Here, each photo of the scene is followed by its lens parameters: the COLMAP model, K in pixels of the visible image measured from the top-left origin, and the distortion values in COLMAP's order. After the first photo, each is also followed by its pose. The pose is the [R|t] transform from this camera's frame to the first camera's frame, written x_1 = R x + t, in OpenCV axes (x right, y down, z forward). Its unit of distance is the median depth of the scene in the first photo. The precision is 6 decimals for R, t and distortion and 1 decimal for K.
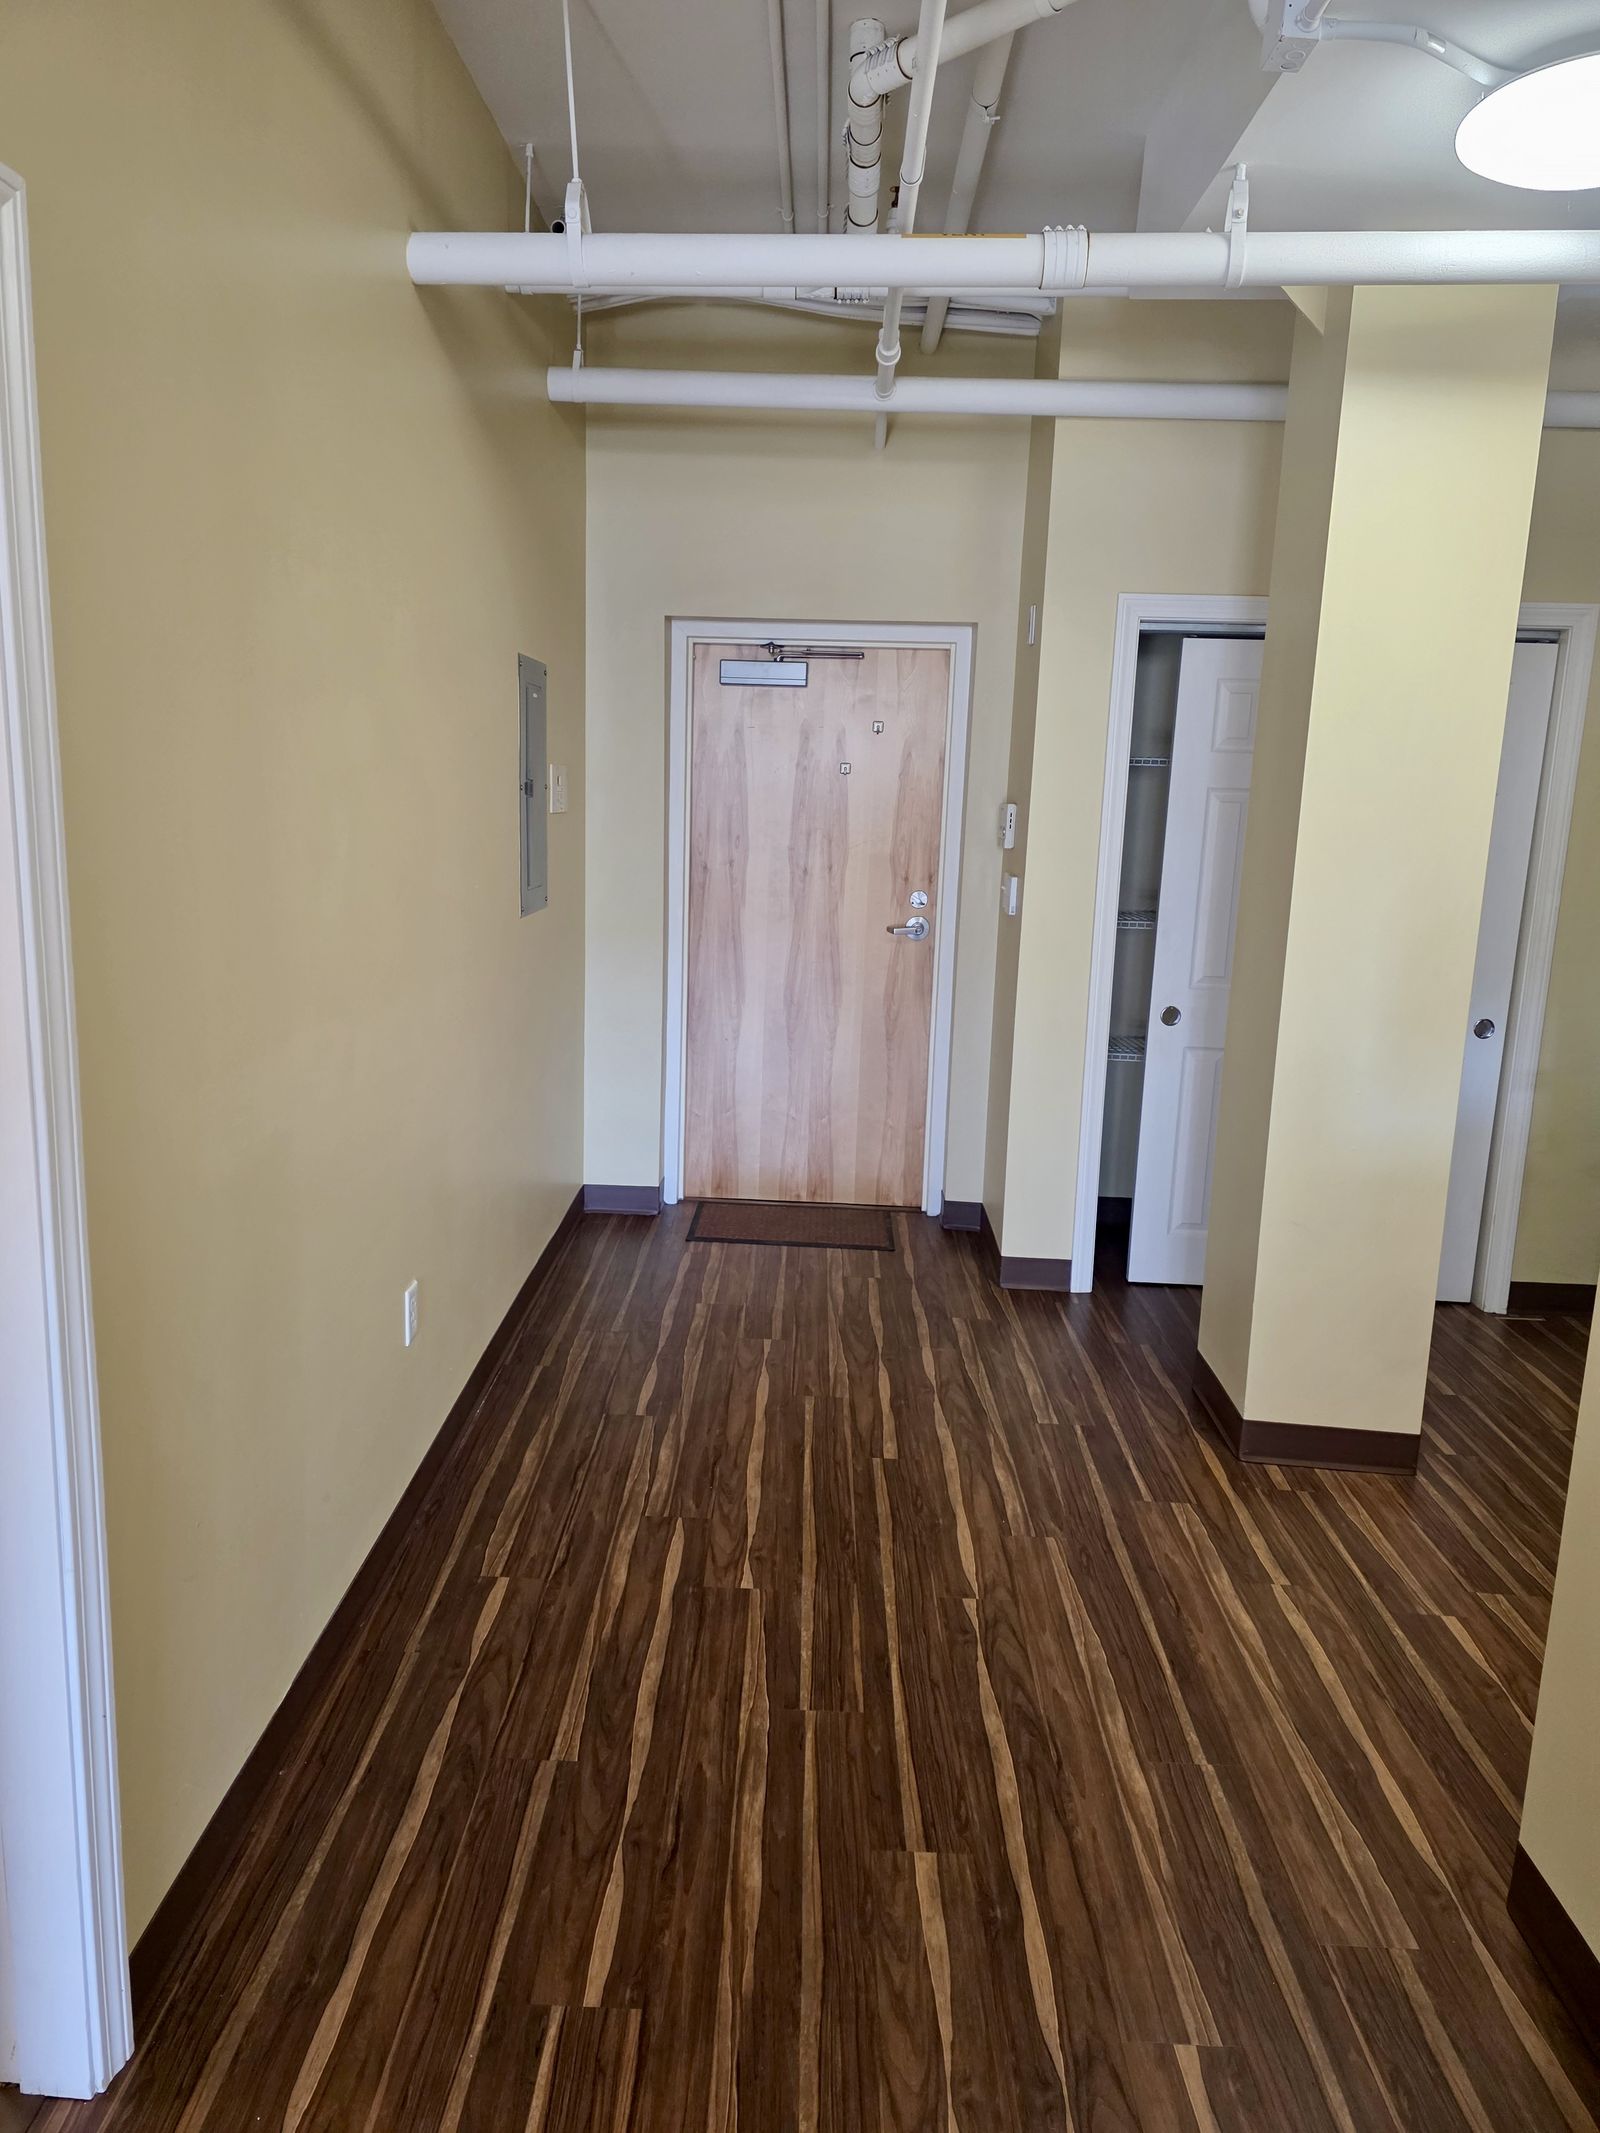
lens RADIAL K [[1420.5, 0, 762.2], [0, 1420.5, 1061.3], [0, 0, 1]] dist [0.064978, -0.058627]
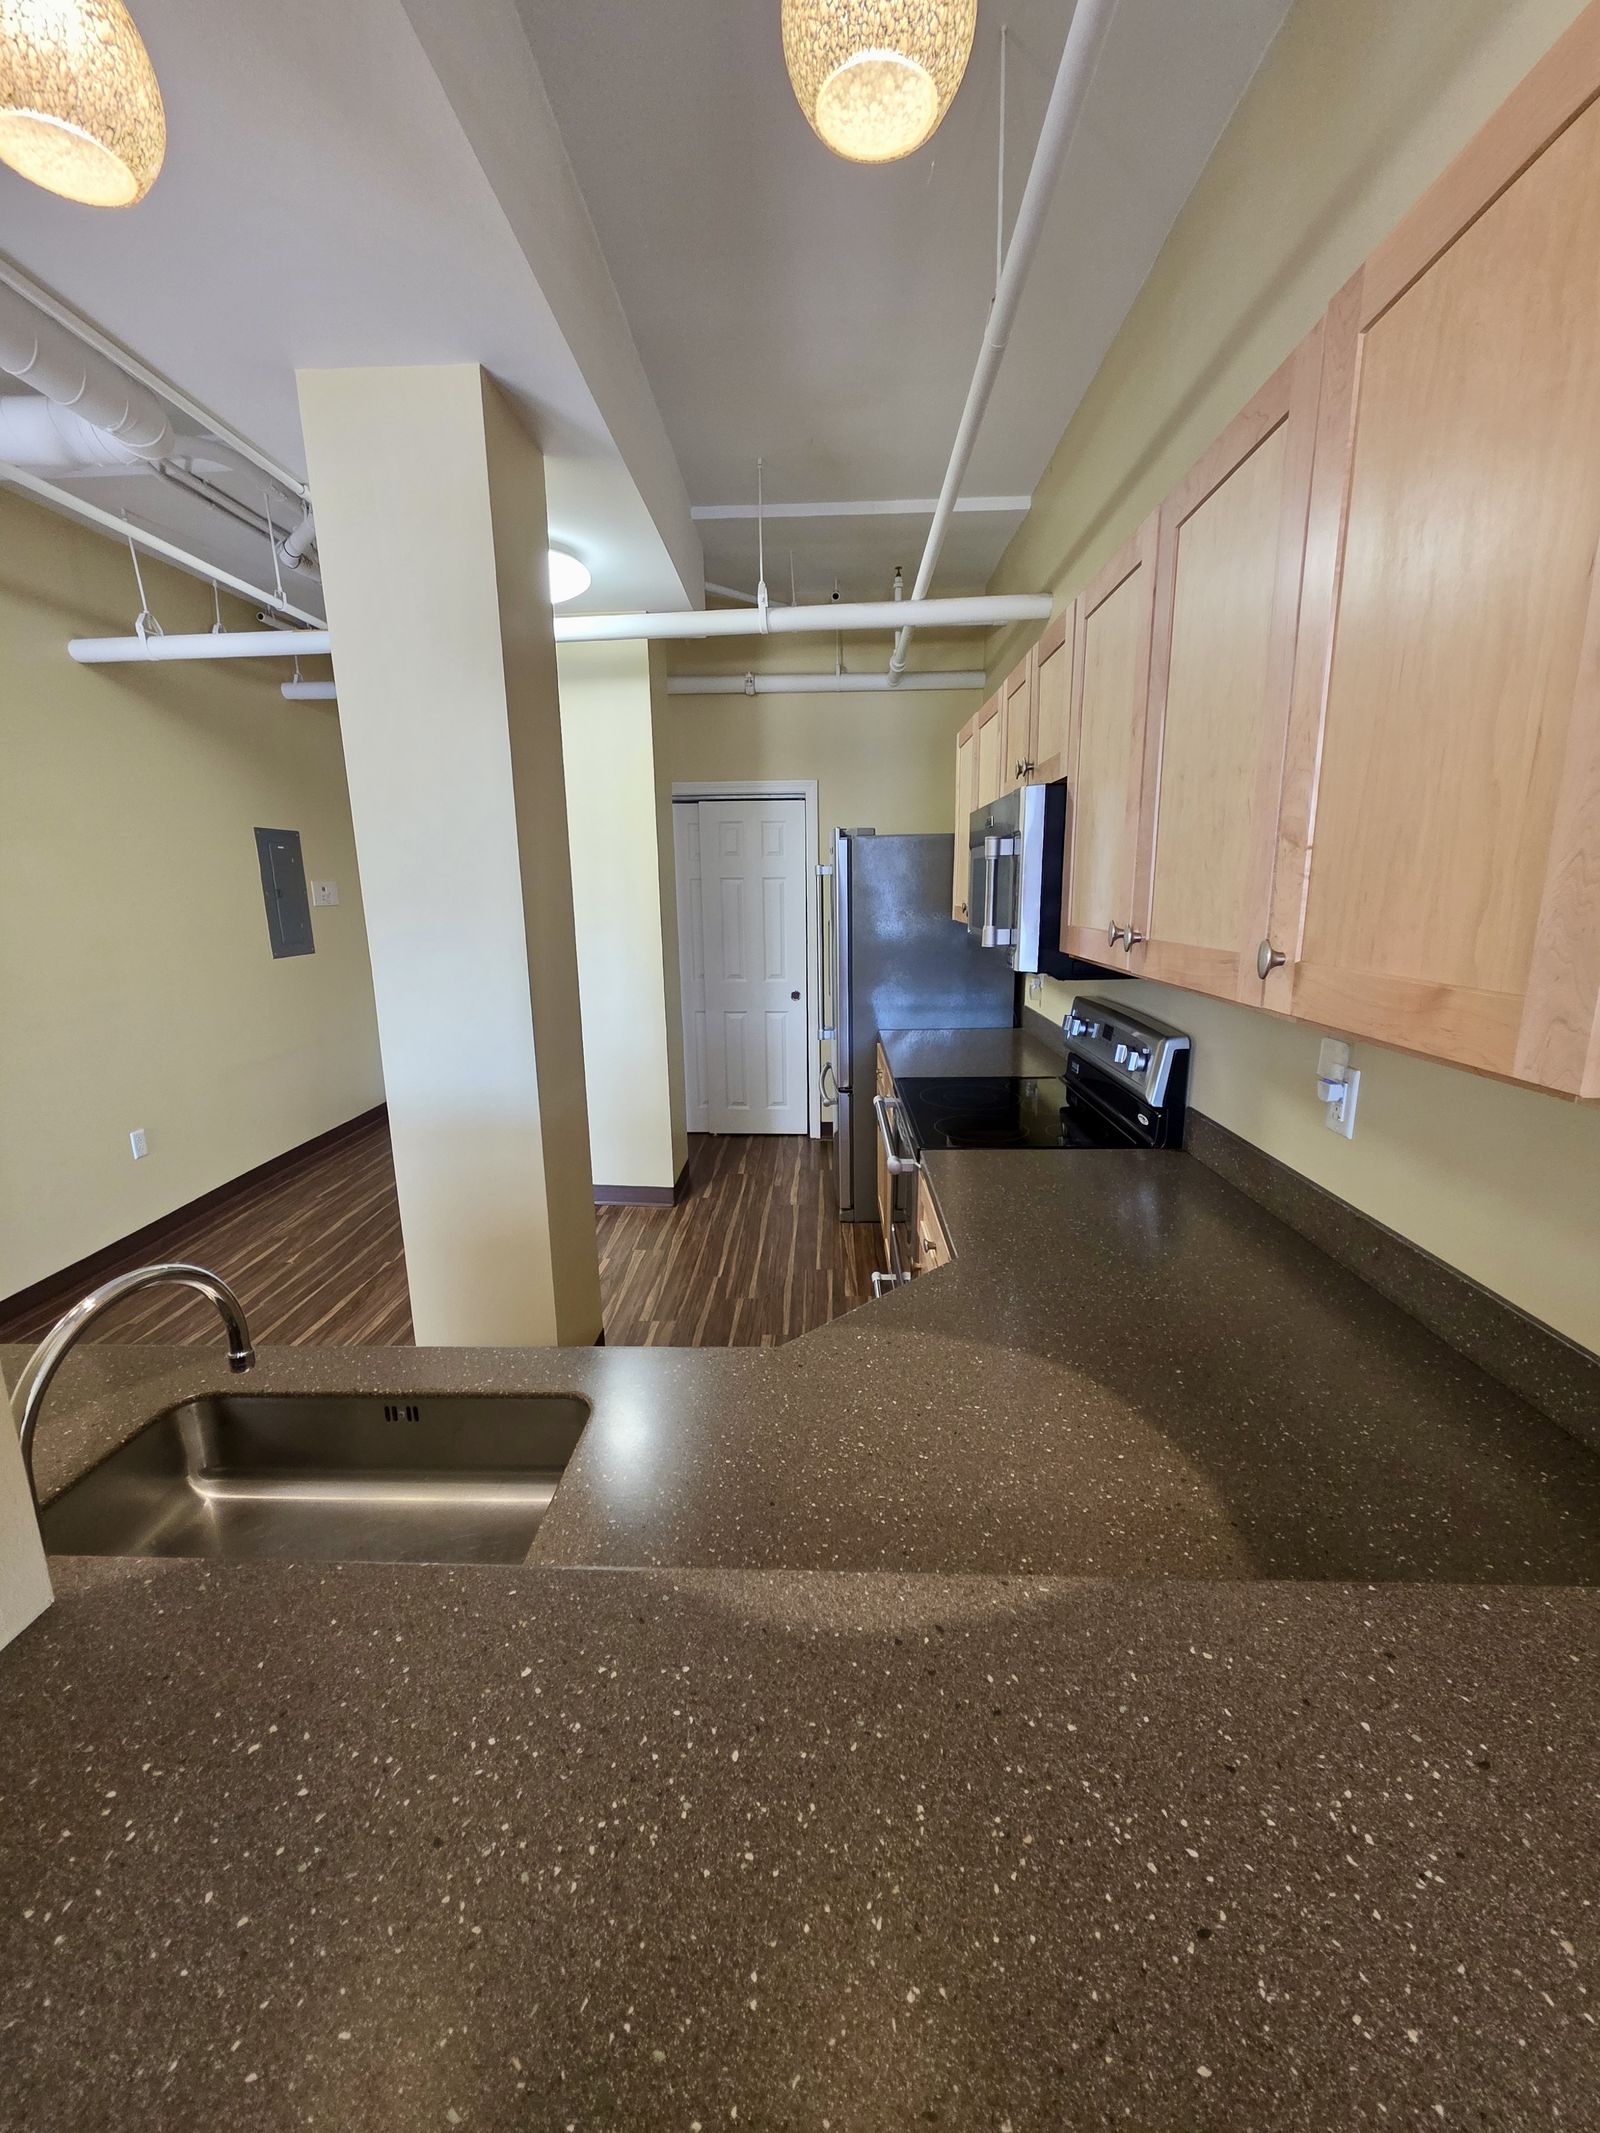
lens RADIAL K [[859.0, 0, 800.0], [0, 859.0, 1066.5], [0, 0, 1]] dist [-0.000161, -0.000014]
pose [[0.999061, -0.043005, -0.005250, 0.645244], [0.043104, 0.998858, 0.020593, 0.066569], [0.004358, -0.020800, 0.999774, -0.233819]]
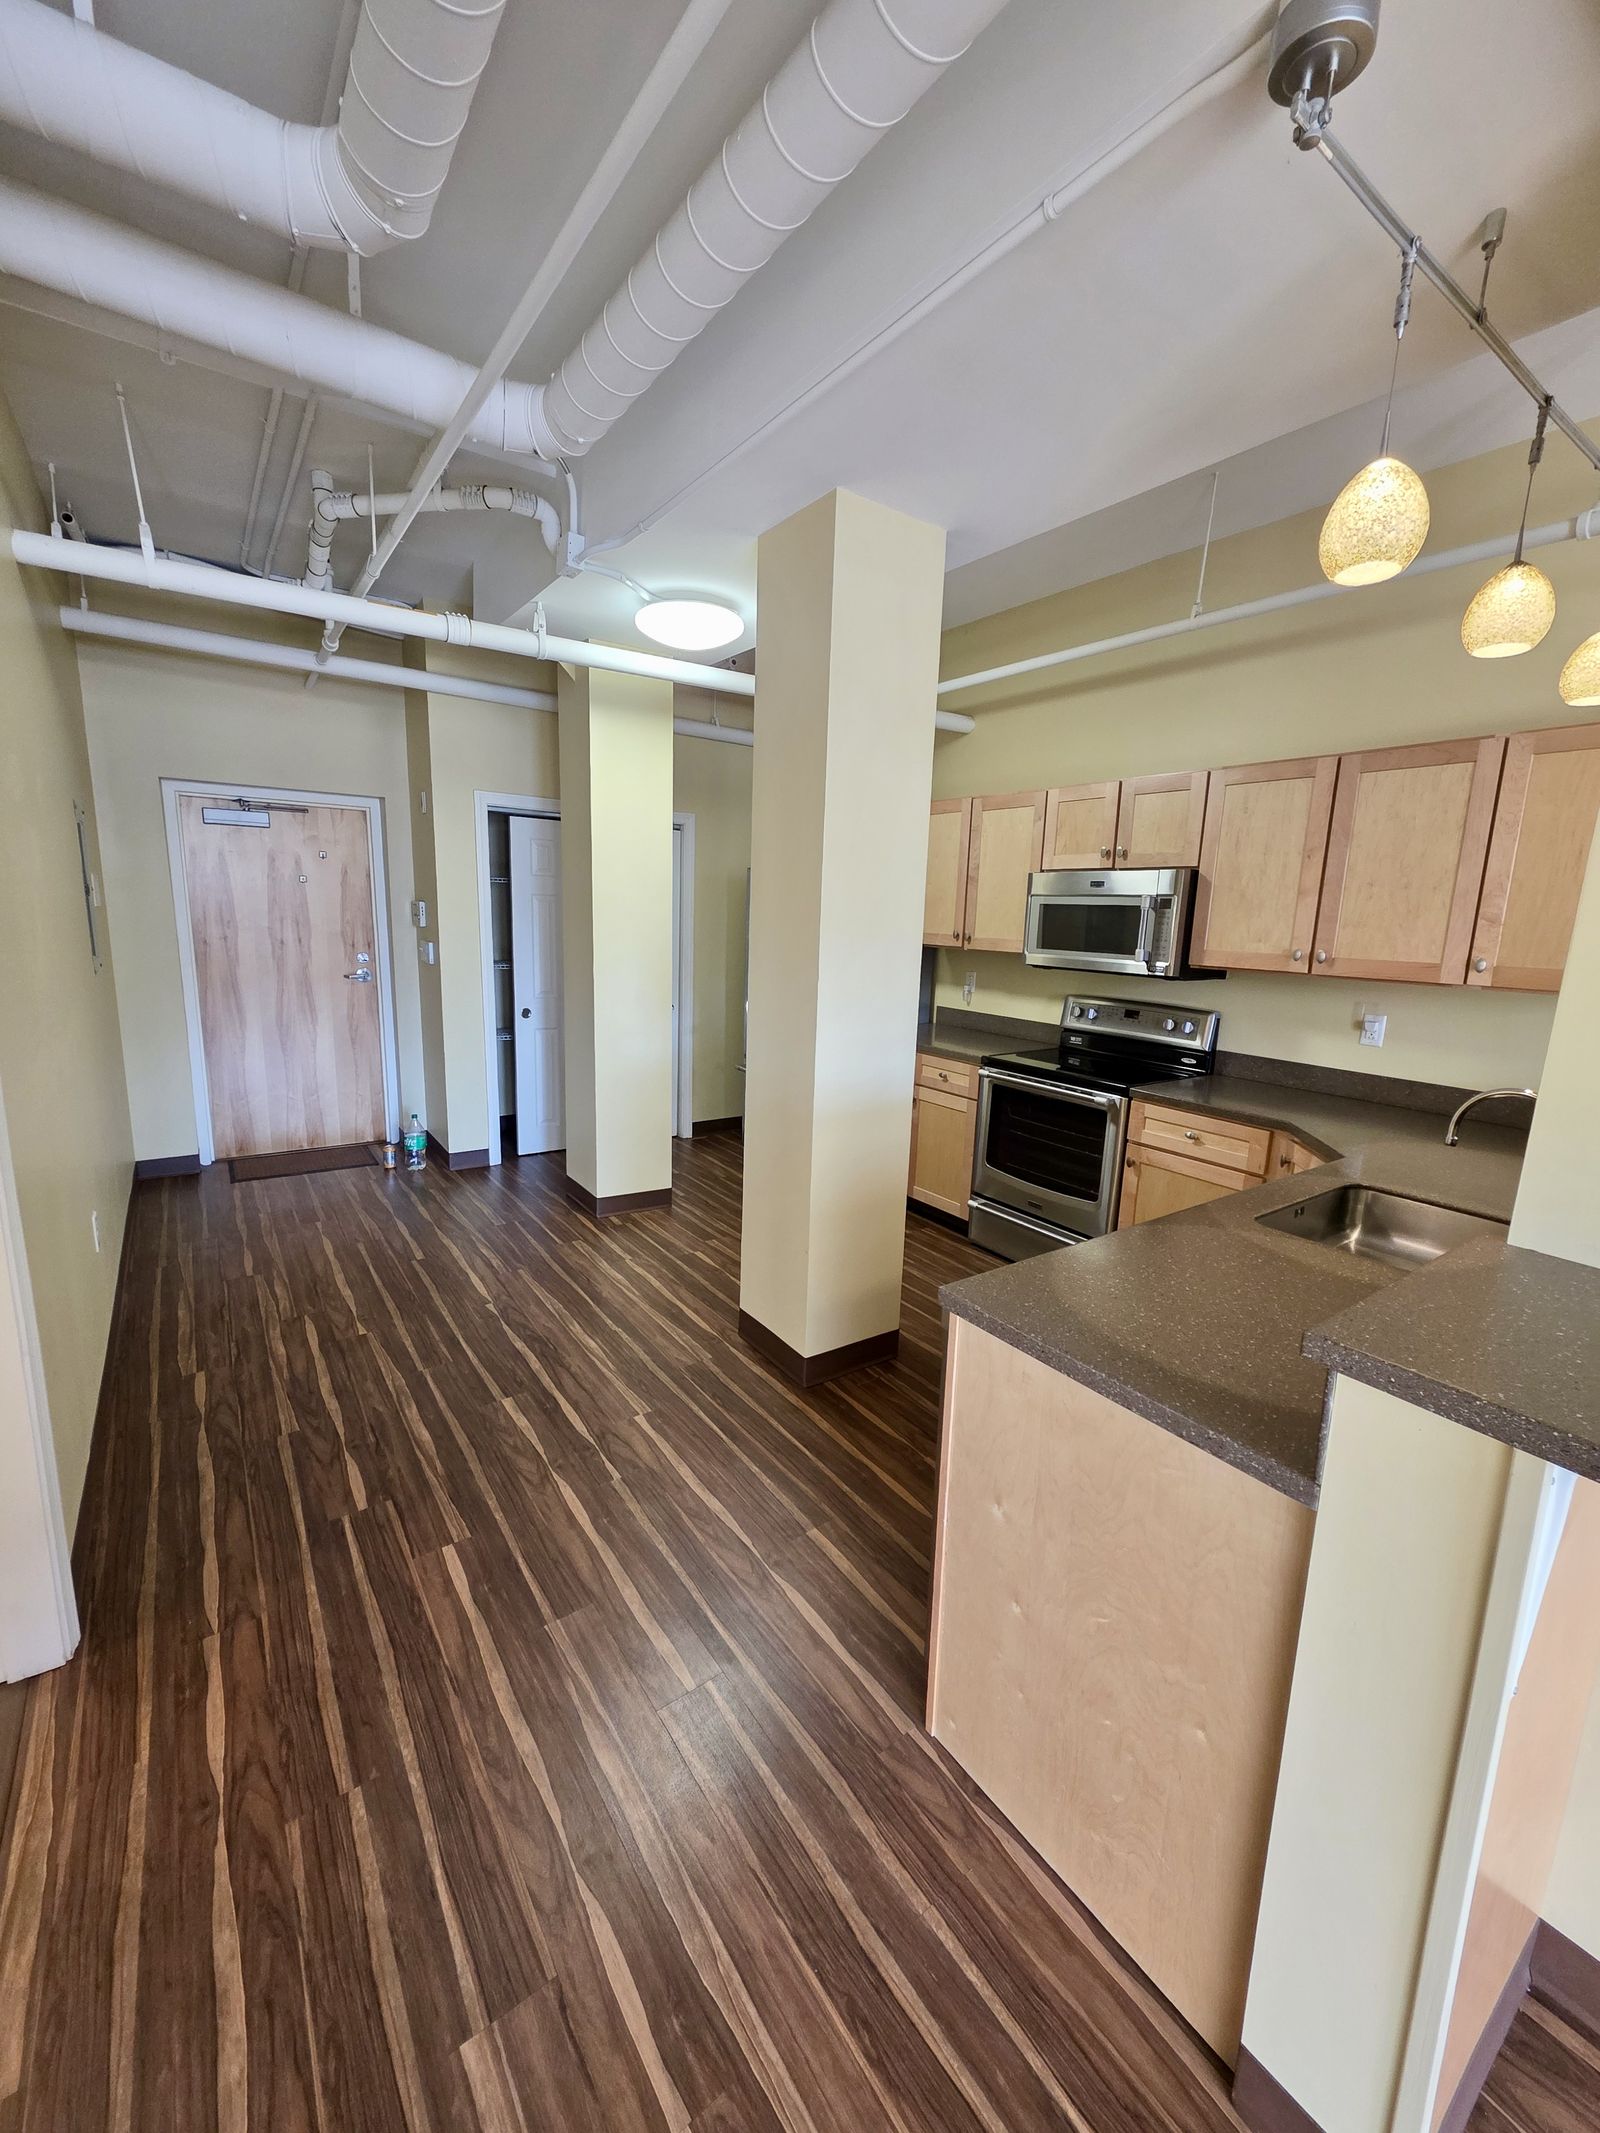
lens RADIAL K [[849.5, 0, 802.9], [0, 849.5, 1073.8], [0, 0, 1]] dist [-0.001465, -0.000108]
pose [[0.789012, -0.118401, 0.602861, -0.150667], [0.106794, 0.992747, 0.055204, 0.033576], [-0.605025, 0.020826, 0.795934, -0.168178]]
